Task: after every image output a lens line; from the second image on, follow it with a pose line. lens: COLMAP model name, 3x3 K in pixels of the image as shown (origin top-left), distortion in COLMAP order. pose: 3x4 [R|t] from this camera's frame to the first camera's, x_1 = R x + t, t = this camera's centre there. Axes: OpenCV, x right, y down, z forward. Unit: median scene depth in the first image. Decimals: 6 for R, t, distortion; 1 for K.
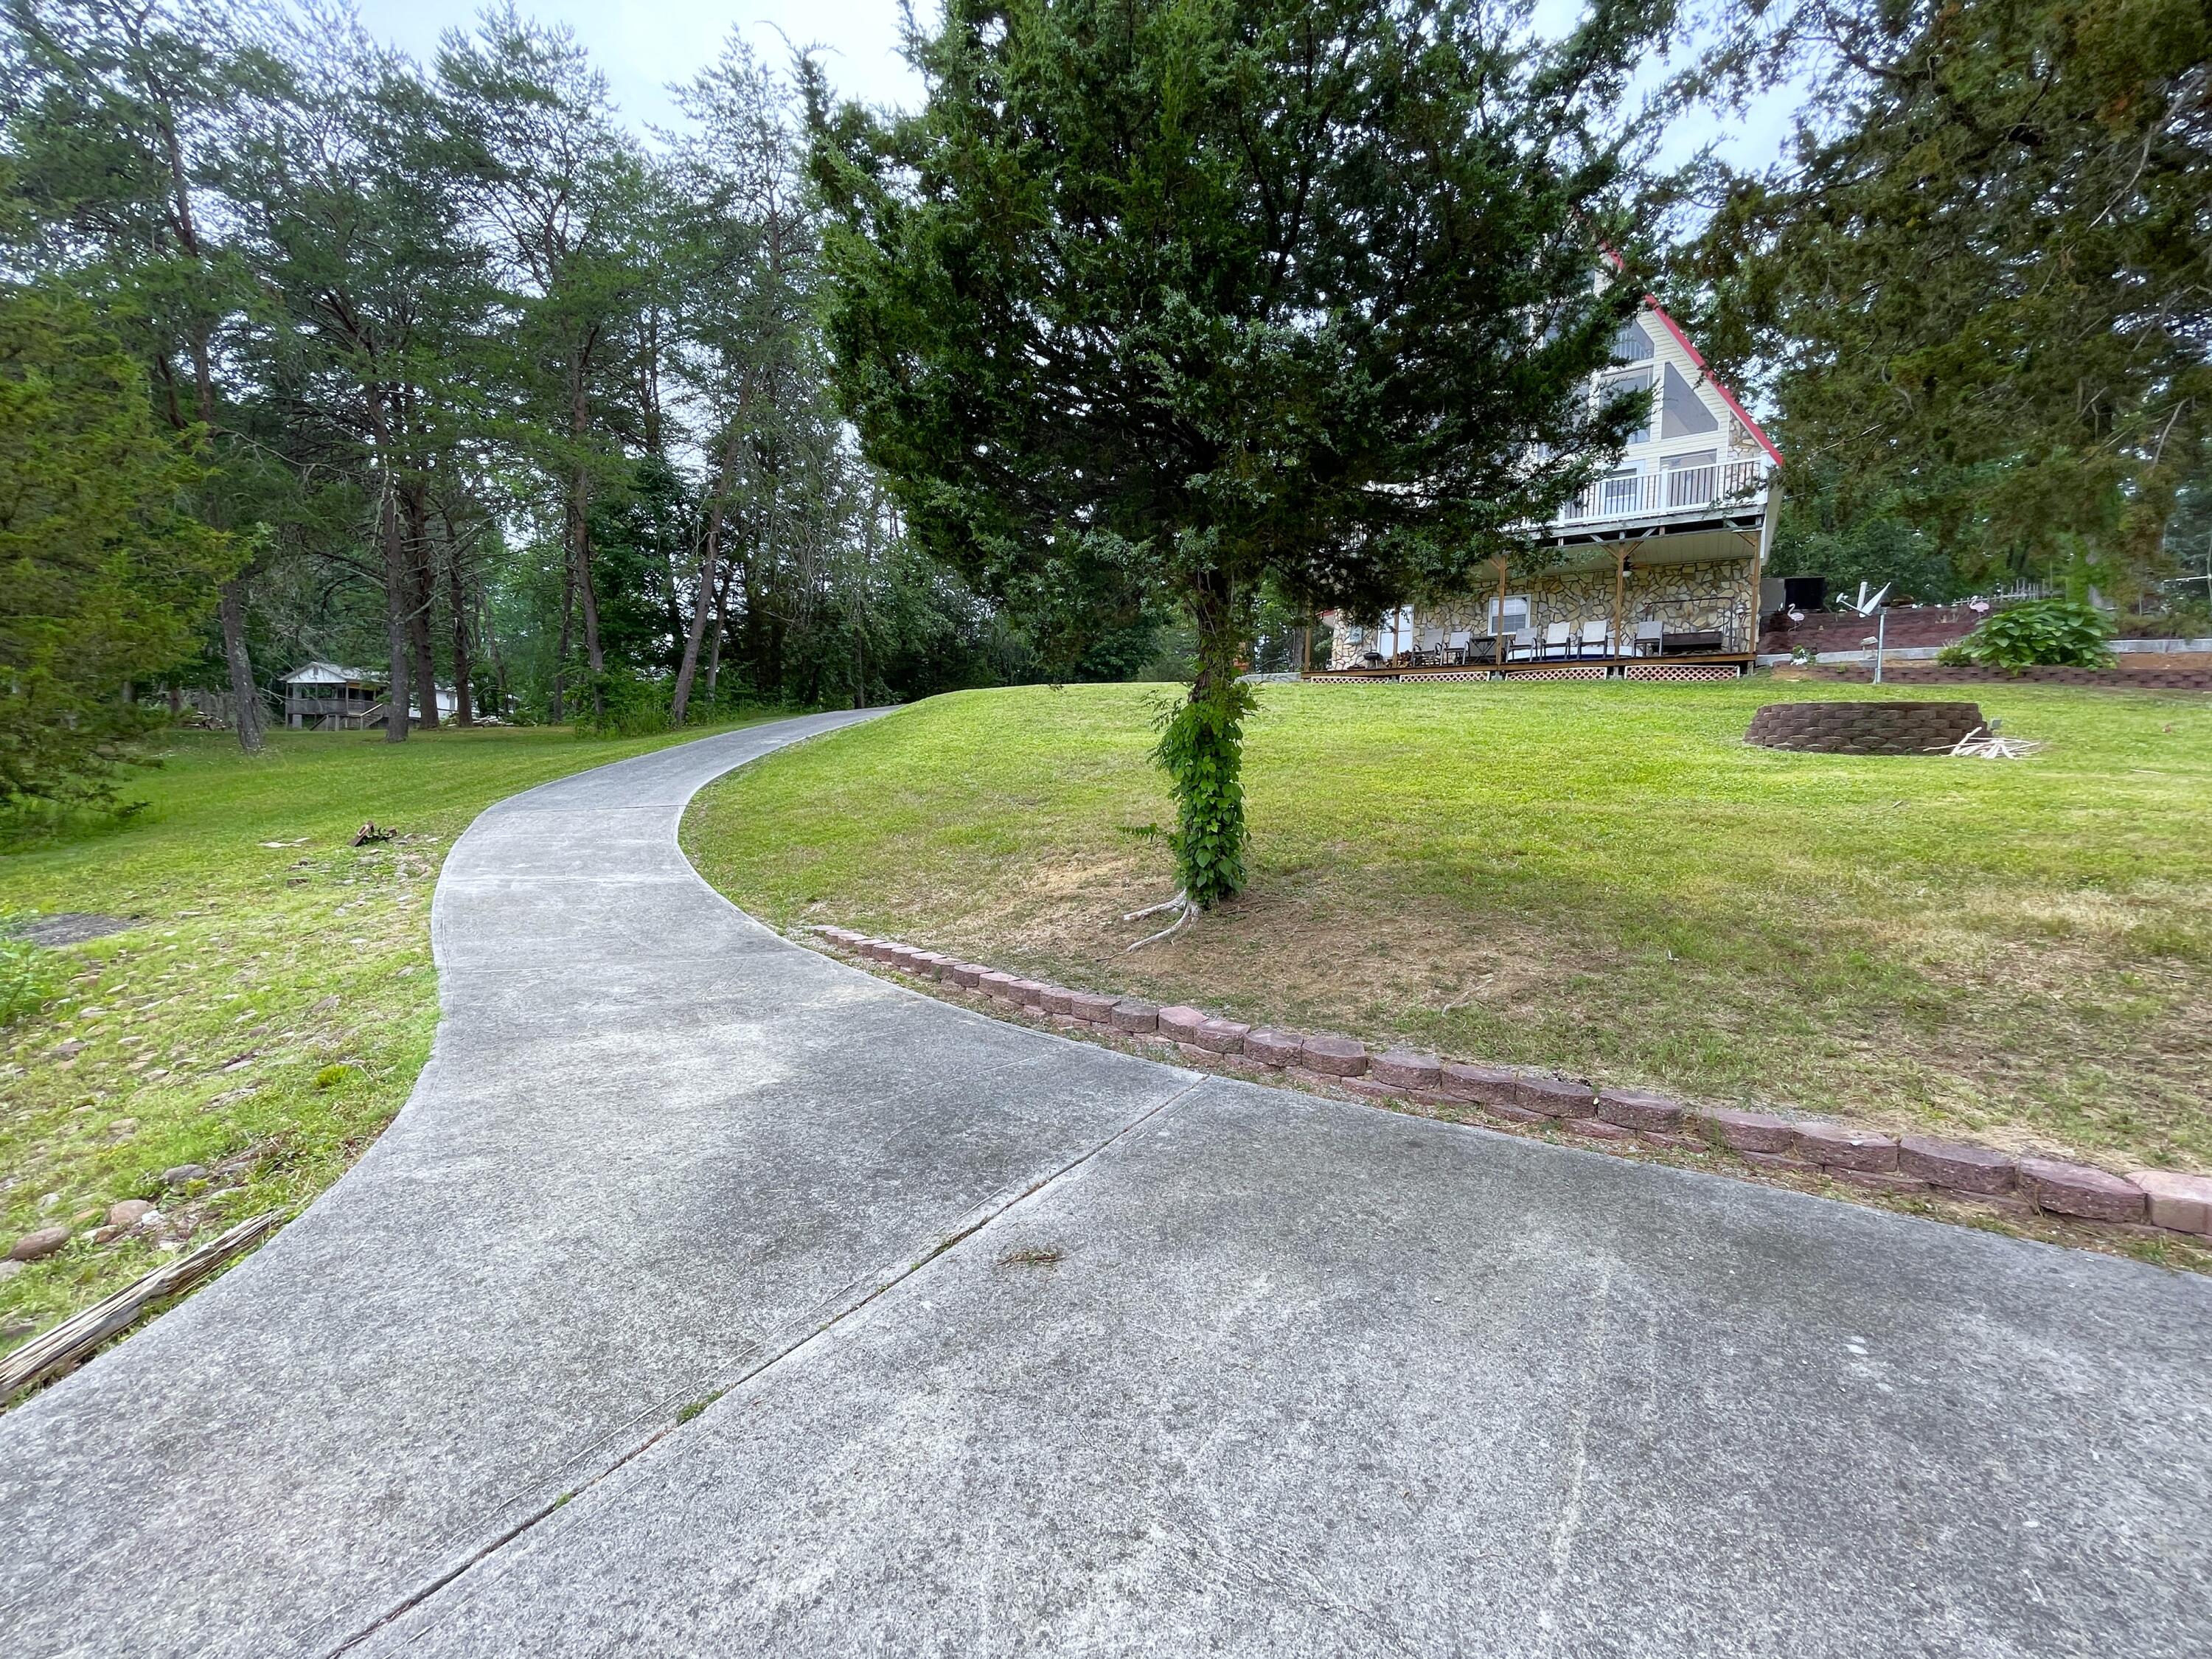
lens RADIAL K [[898.3, 0, 1110.1], [0, 898.3, 831.9], [0, 0, 1]] dist [0.003797, 0.000887]
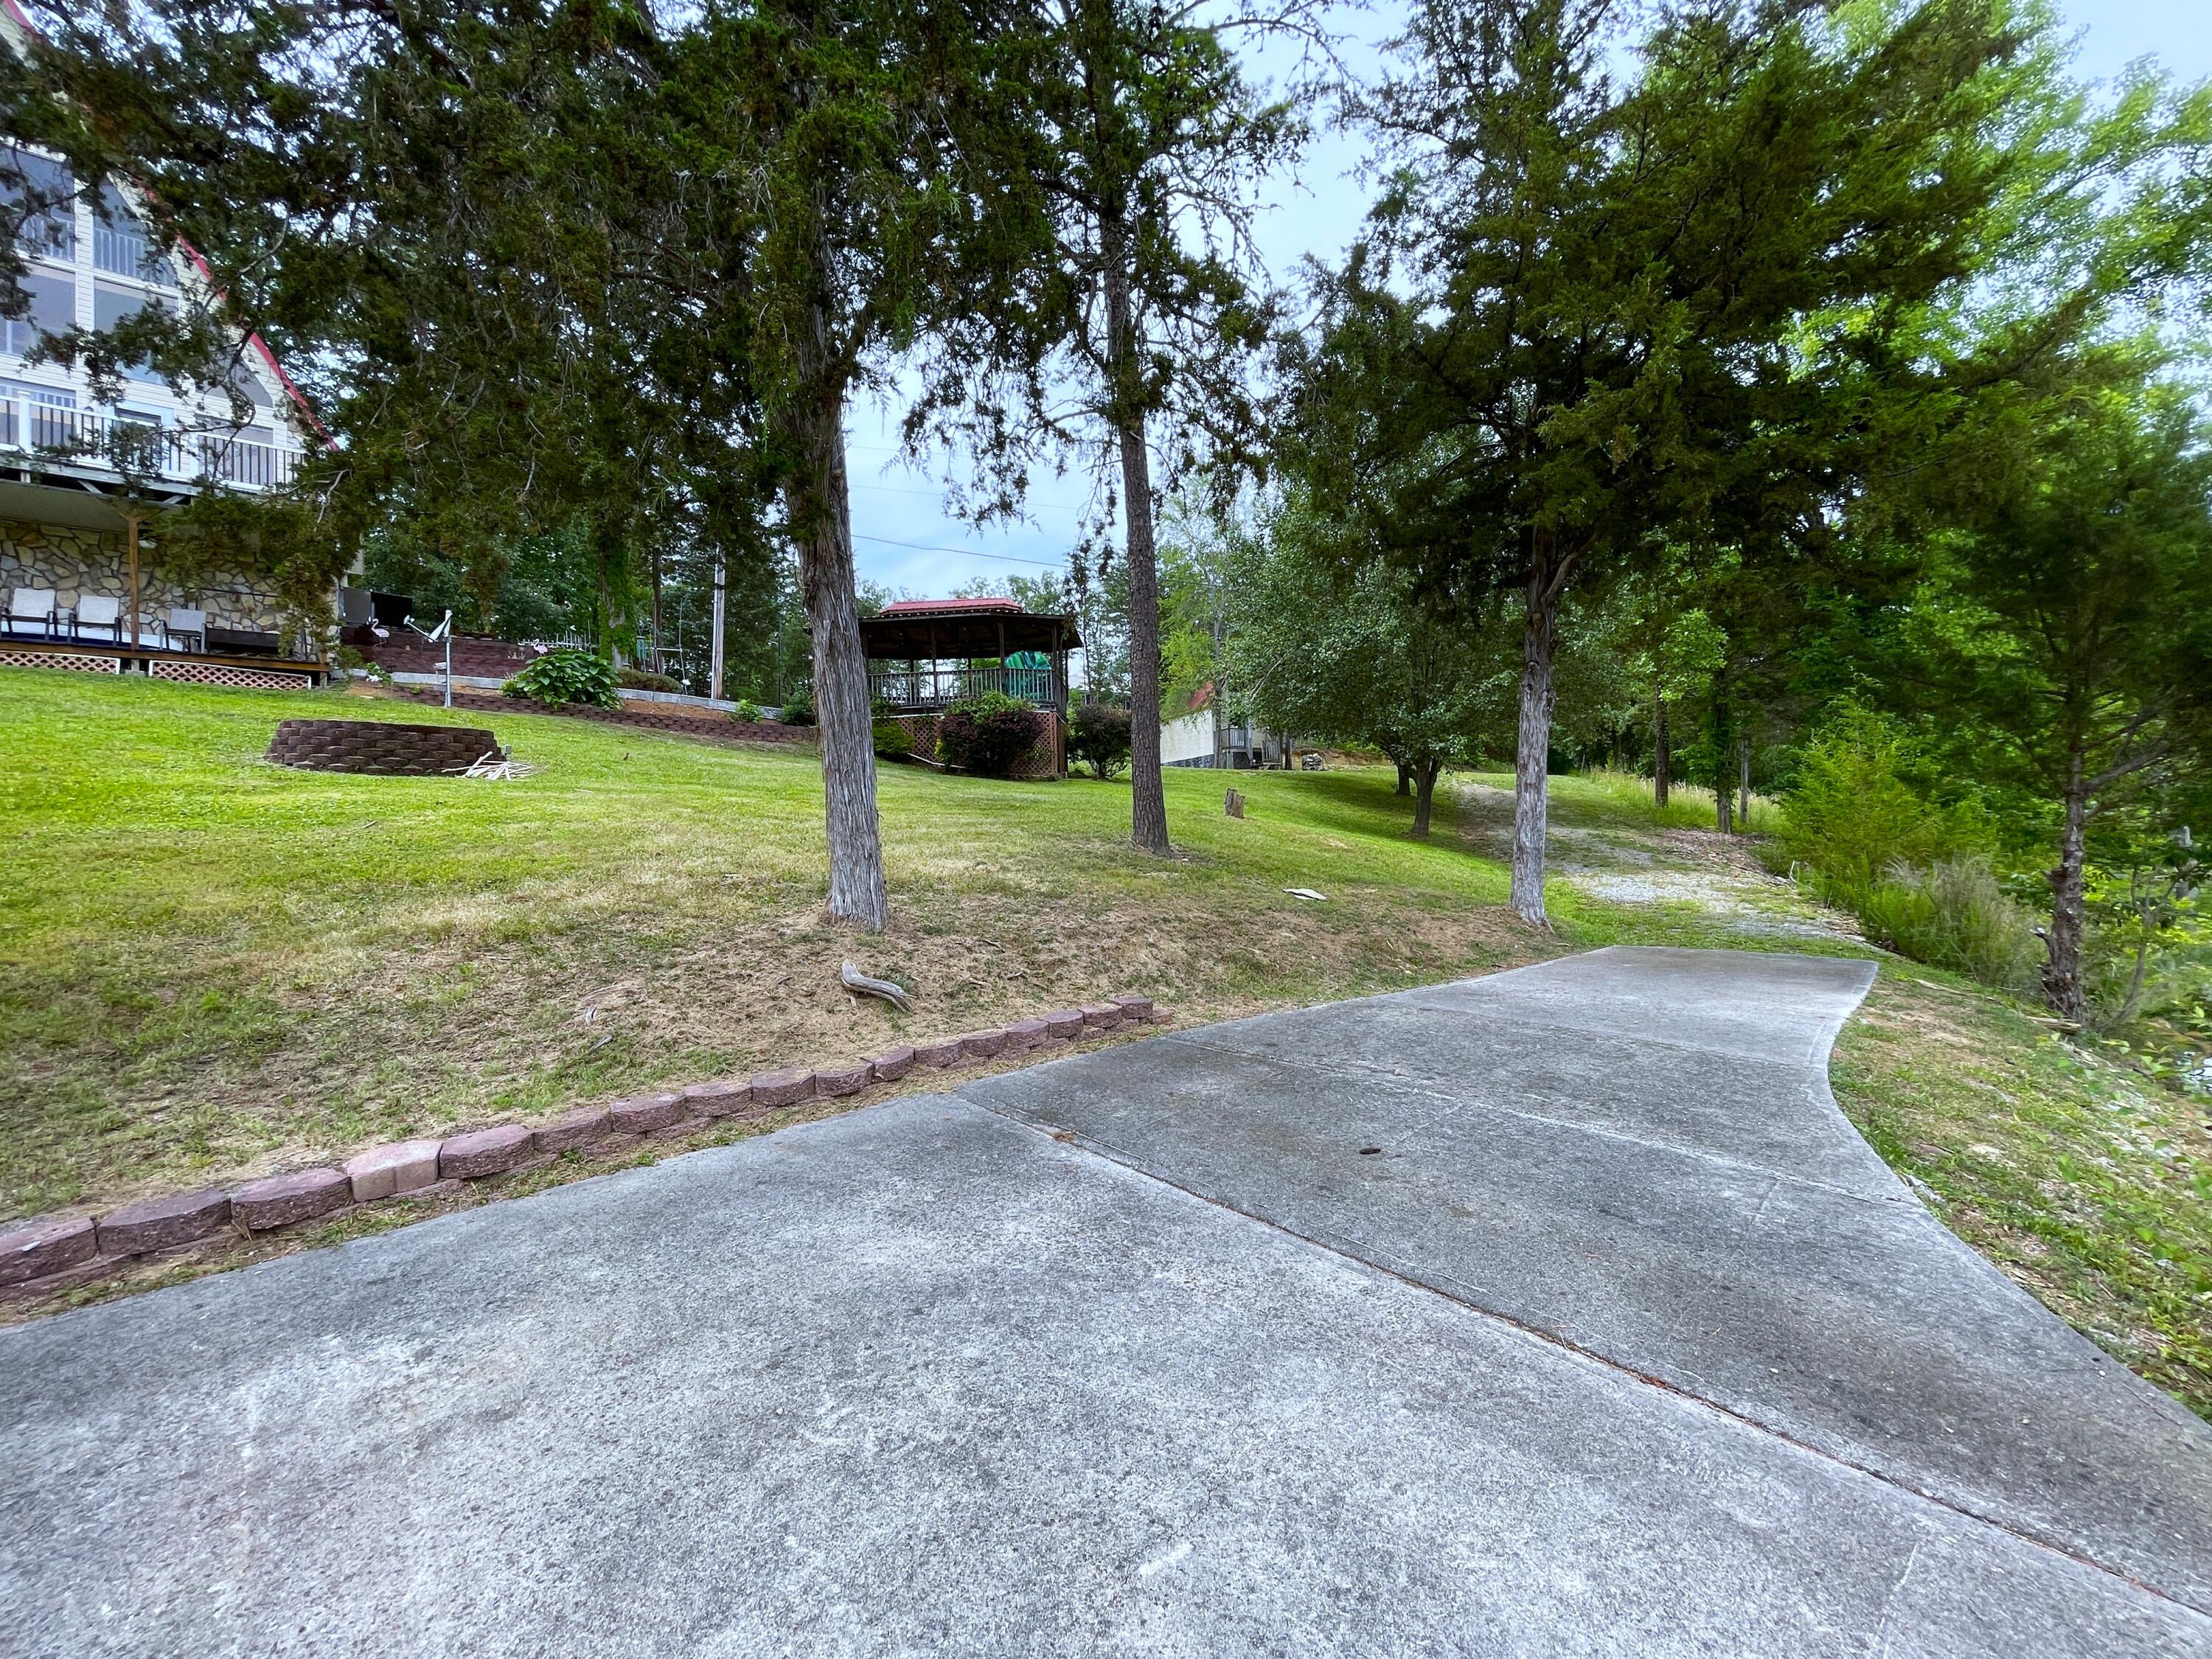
lens RADIAL K [[898.3, 0, 1115.2], [0, 898.3, 825.6], [0, 0, 1]] dist [0.003797, 0.000887]
pose [[0.301300, -0.045585, 0.952439, 0.086000], [0.071497, 0.997125, 0.025106, 0.002458], [-0.950845, 0.060532, 0.303693, -0.054107]]
